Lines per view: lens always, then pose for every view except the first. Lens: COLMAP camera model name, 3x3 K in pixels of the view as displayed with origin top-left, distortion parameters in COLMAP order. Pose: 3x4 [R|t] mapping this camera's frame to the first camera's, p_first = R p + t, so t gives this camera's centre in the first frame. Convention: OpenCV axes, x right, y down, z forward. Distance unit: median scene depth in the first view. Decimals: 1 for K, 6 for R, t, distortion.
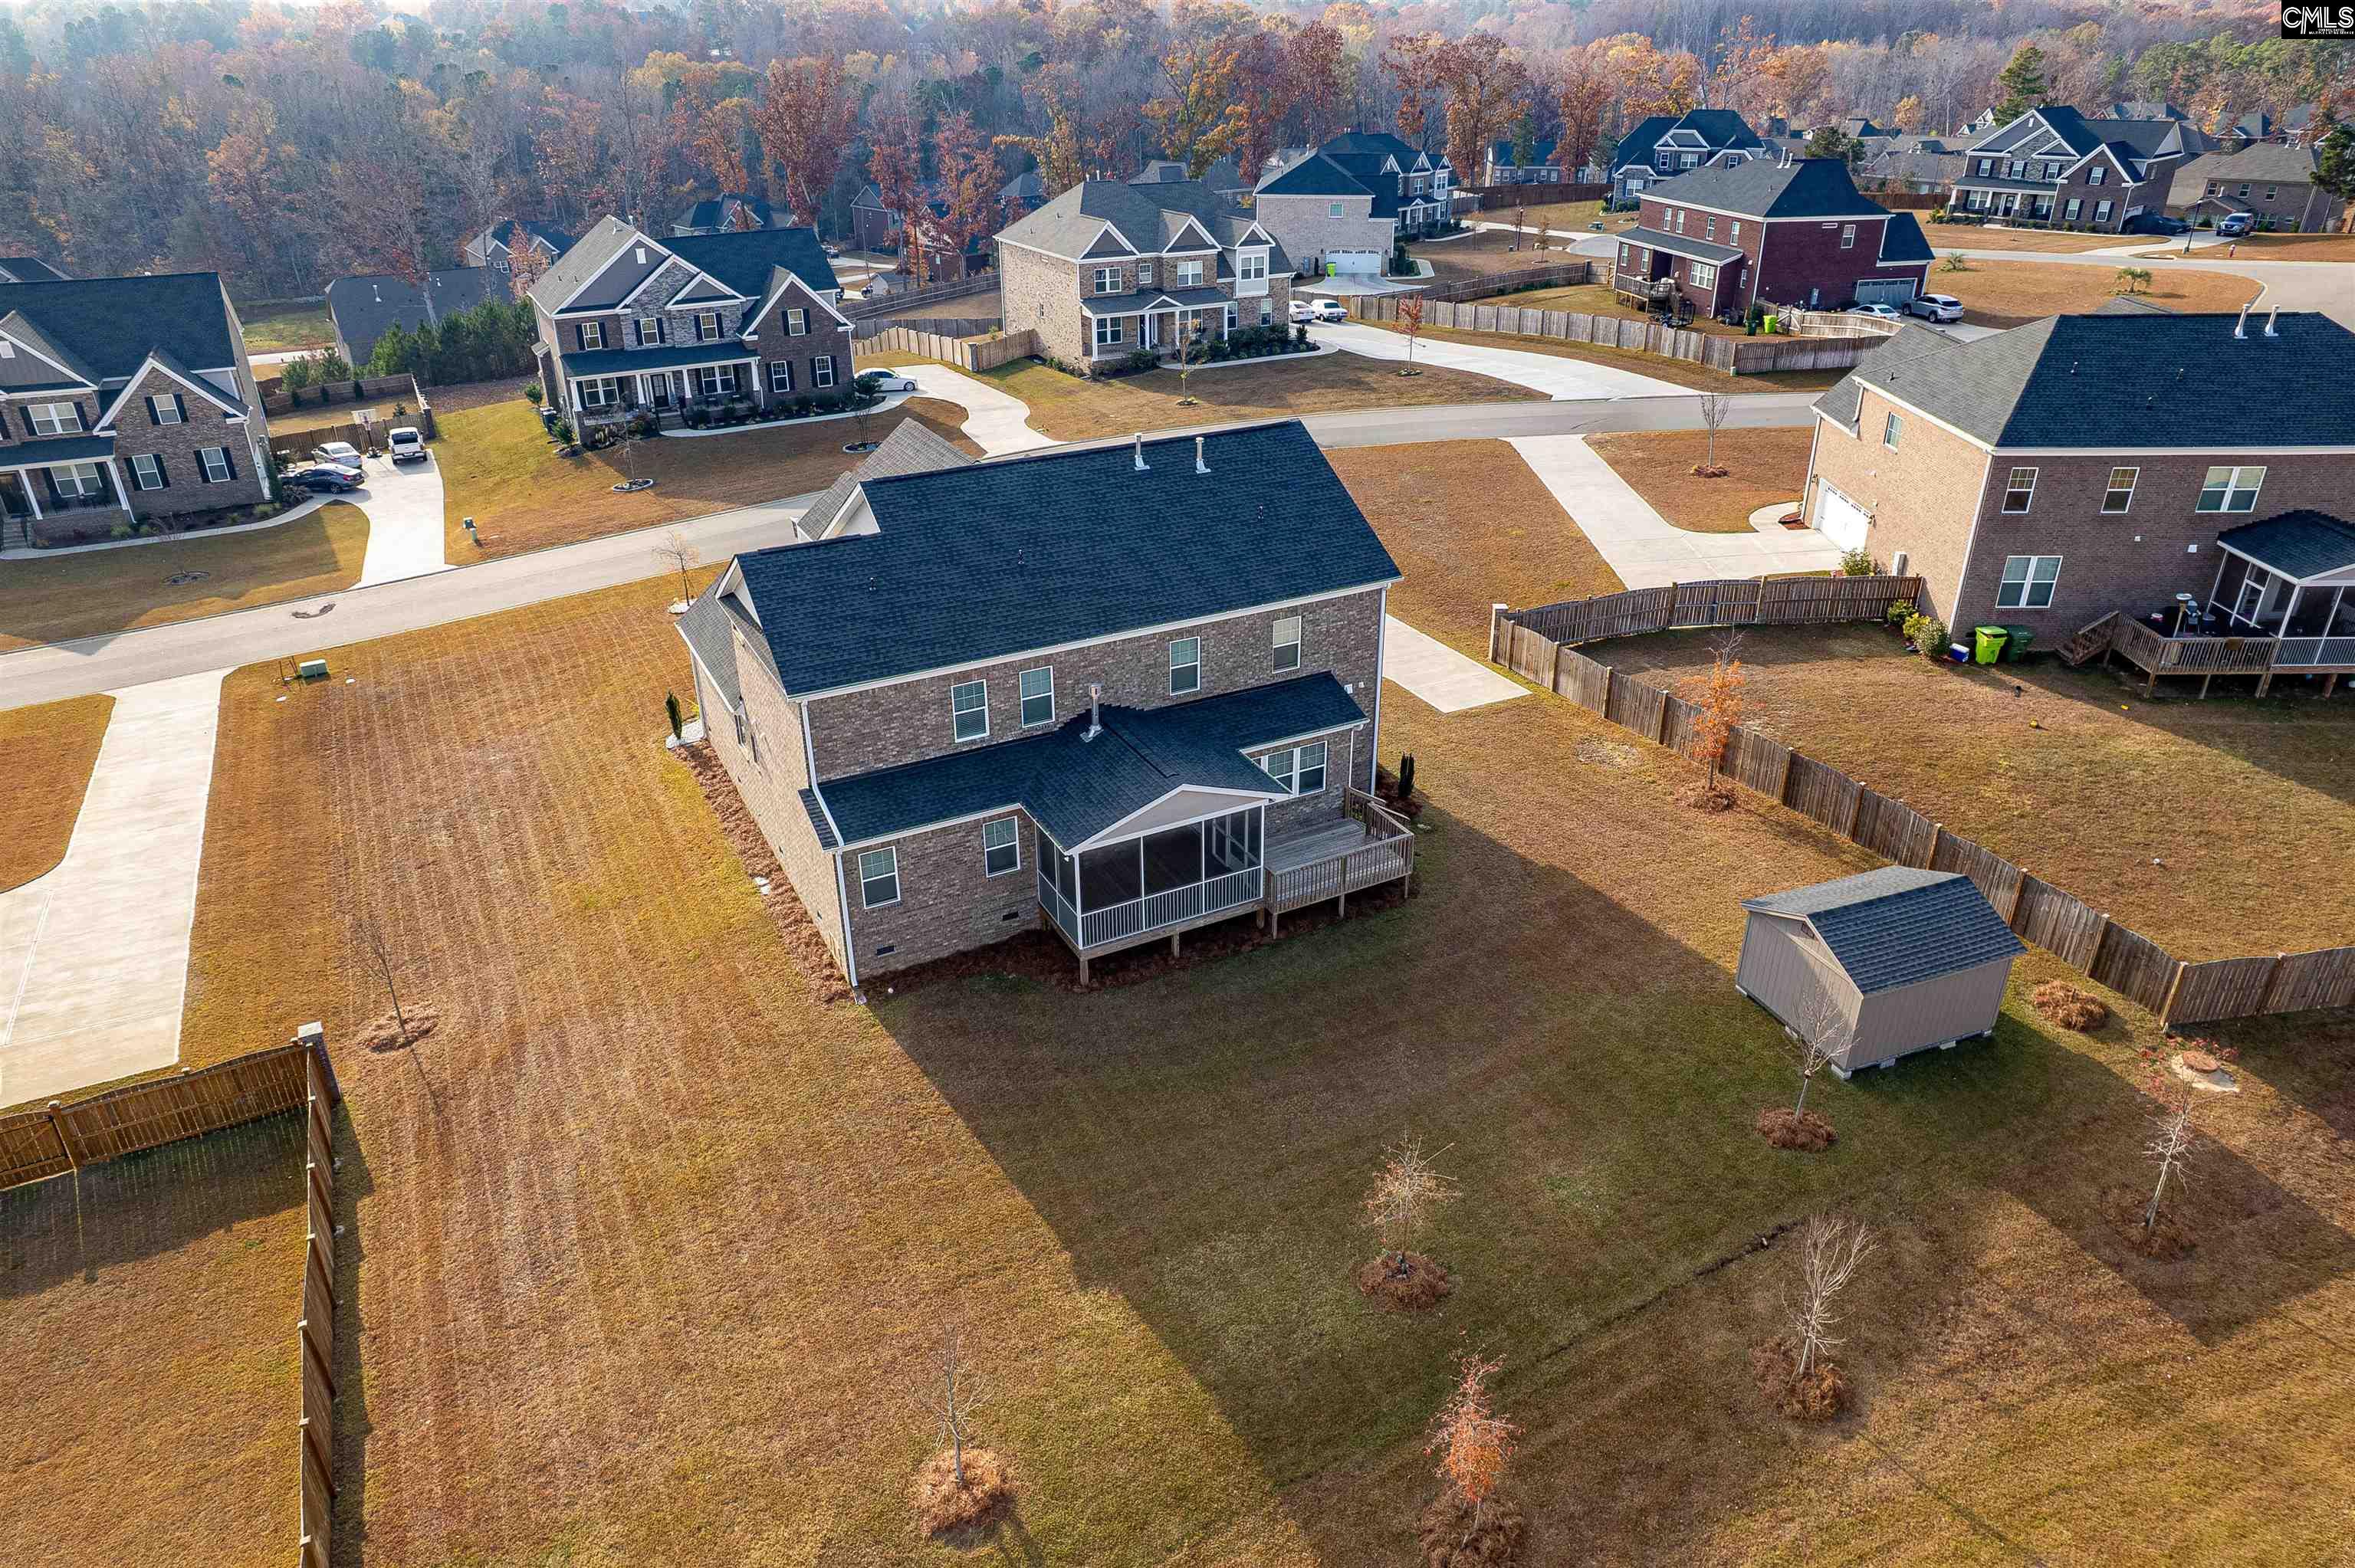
lens RADIAL K [[1503.8, 0, 1182.2], [0, 1503.8, 787.7], [0, 0, 1]] dist [-0.072593, 0.068636]
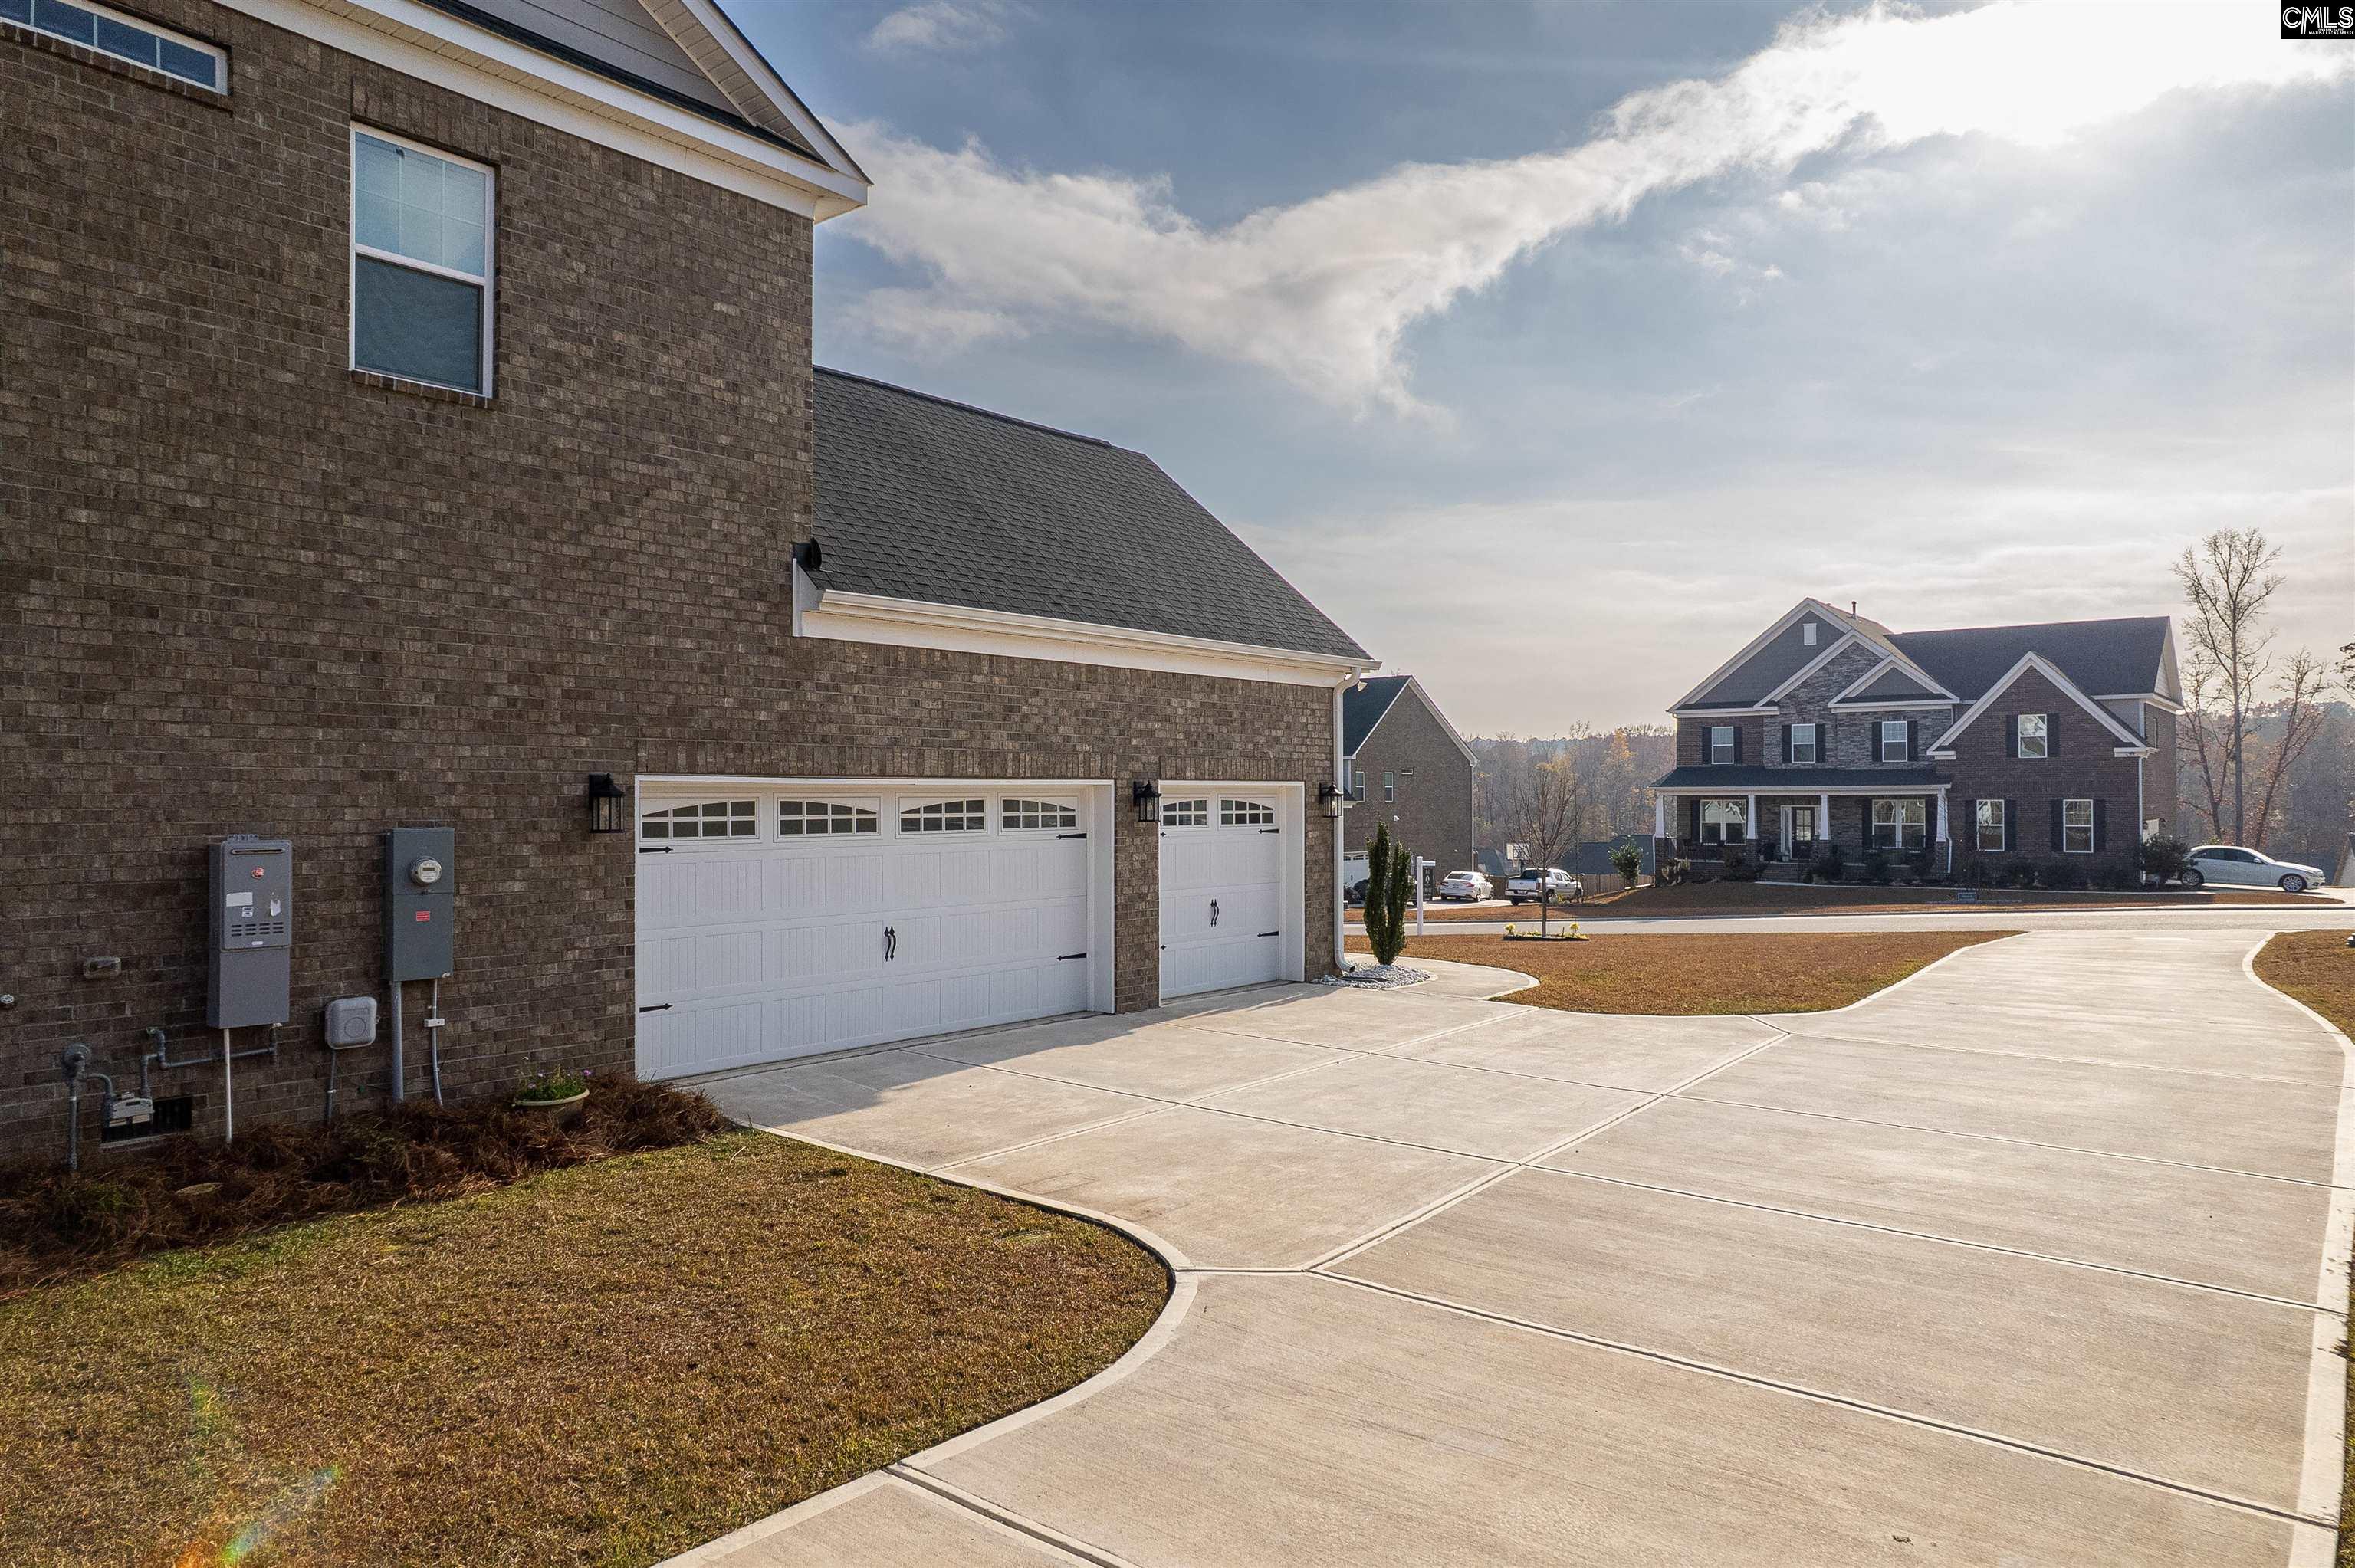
lens RADIAL K [[1503.8, 0, 1182.2], [0, 1503.8, 787.7], [0, 0, 1]] dist [-0.072593, 0.068636]
pose [[0.390796, -0.003893, -0.920469, 0.164582], [-0.423548, 0.887078, -0.183574, -0.060898], [0.817243, 0.461603, 0.345018, 0.649142]]
